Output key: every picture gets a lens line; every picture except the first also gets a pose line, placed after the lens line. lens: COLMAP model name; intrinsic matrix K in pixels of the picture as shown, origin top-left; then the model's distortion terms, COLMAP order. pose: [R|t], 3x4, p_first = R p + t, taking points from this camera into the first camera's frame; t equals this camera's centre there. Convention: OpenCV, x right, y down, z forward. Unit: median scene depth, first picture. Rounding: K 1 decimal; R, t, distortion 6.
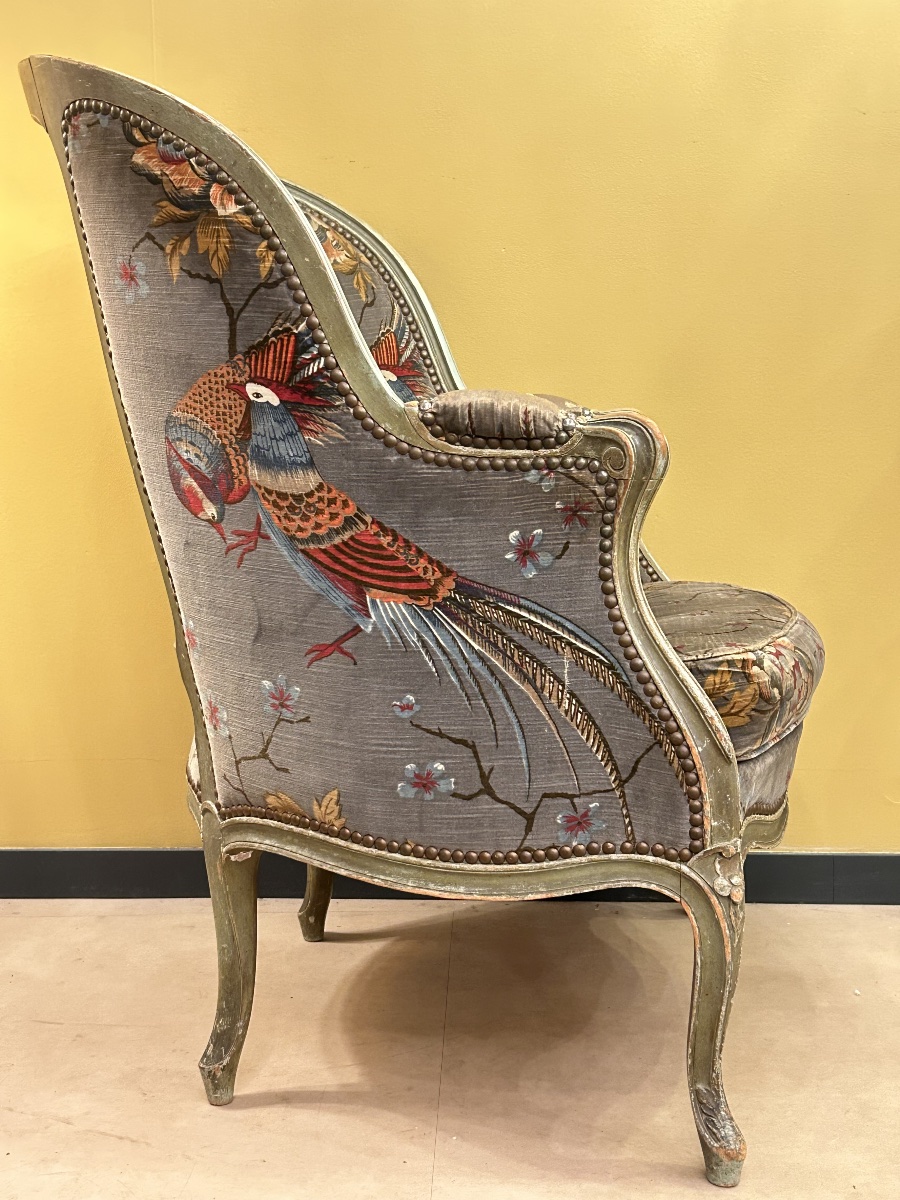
lens RADIAL K [[1609.8, 0, 458.5], [0, 1609.8, 603.7], [0, 0, 1]] dist [0.159790, -0.000914]
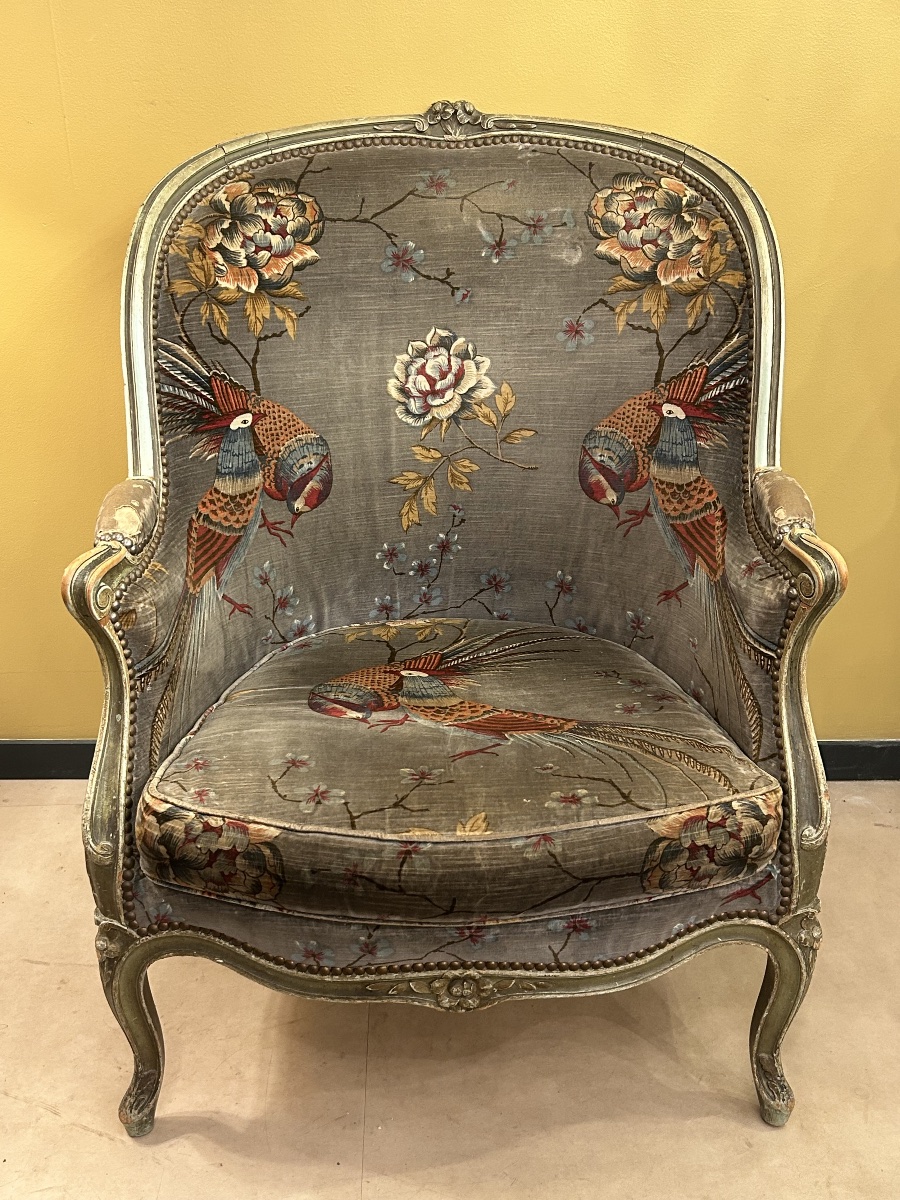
lens RADIAL K [[1250.2, 0, 450.0], [0, 1250.2, 600.0], [0, 0, 1]] dist [0.163137, -0.481448]
pose [[0.125034, 0.440741, -0.888884, 0.927587], [-0.116481, 0.896240, 0.428003, -0.493921], [0.985291, 0.050023, 0.163398, 1.087315]]
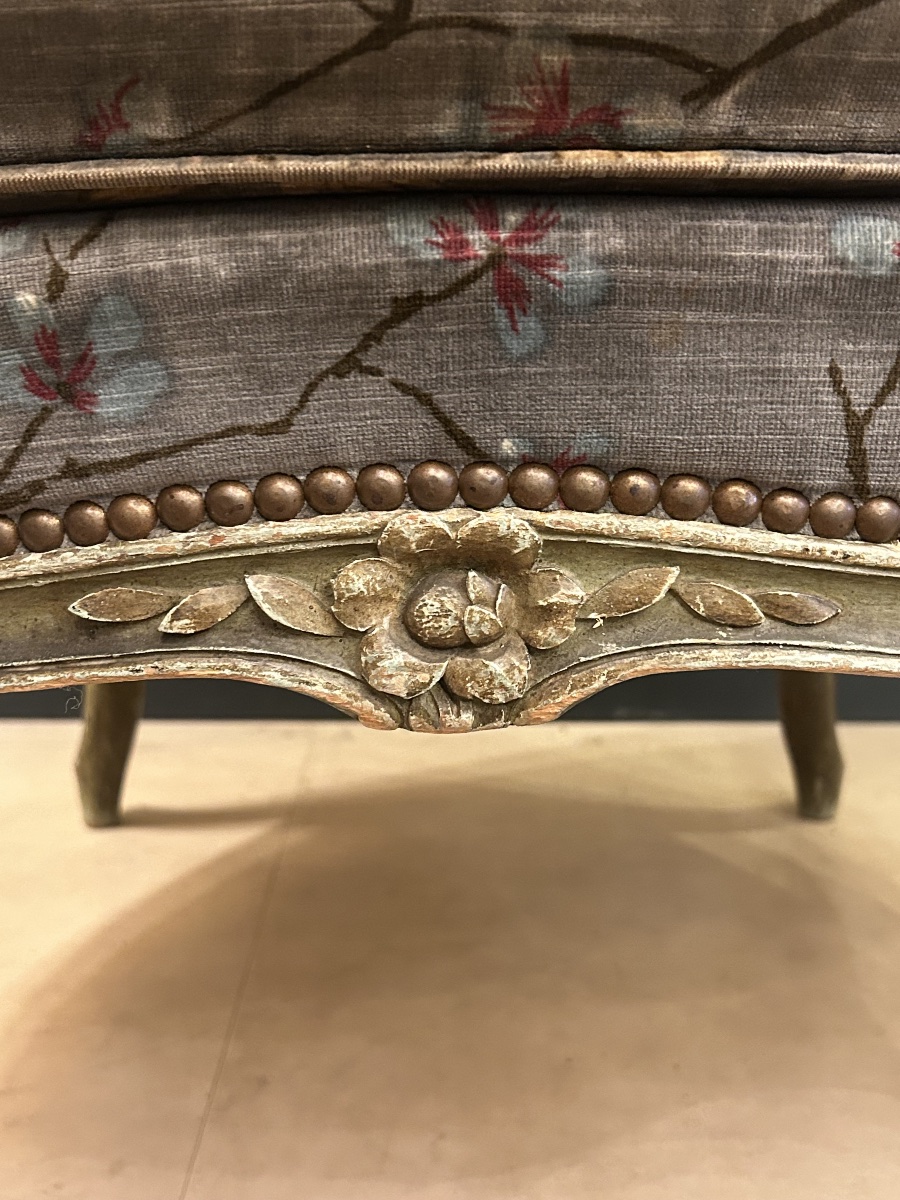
lens RADIAL K [[1446.3, 0, 462.2], [0, 1446.3, 604.9], [0, 0, 1]] dist [0.205822, -0.711207]
pose [[0.107146, 0.230562, -0.967141, 0.494339], [-0.116842, 0.968920, 0.218042, 0.082076], [0.987354, 0.089640, 0.130755, 1.223829]]
